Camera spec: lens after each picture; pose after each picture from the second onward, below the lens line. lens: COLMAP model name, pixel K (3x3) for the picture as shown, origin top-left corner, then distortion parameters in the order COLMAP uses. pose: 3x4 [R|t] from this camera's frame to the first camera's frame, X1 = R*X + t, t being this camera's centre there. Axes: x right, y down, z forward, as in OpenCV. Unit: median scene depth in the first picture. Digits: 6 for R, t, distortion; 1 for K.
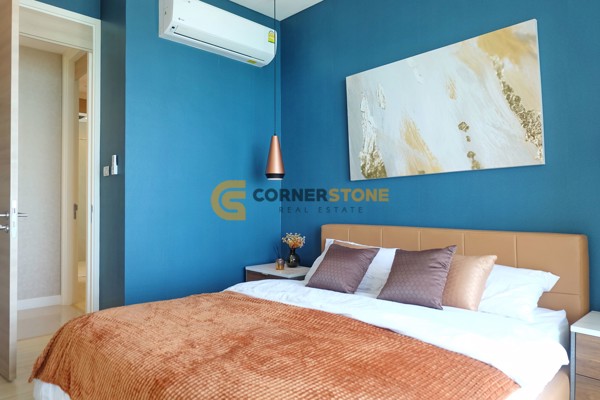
lens RADIAL K [[419.9, 0, 300.0], [0, 419.9, 201.1], [0, 0, 1]] dist [-0.048904, 0.044512]
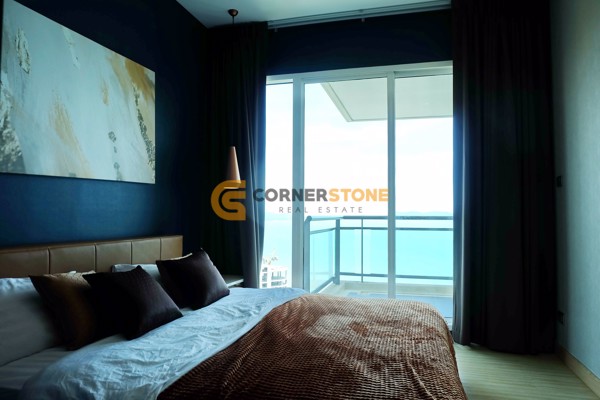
lens RADIAL K [[419.9, 0, 298.0], [0, 419.9, 198.6], [0, 0, 1]] dist [-0.048904, 0.044512]
pose [[-0.511383, 0.021350, 0.859088, -0.701999], [-0.021483, 0.999061, -0.037617, -0.000619], [-0.859084, -0.037692, -0.510445, 1.130049]]
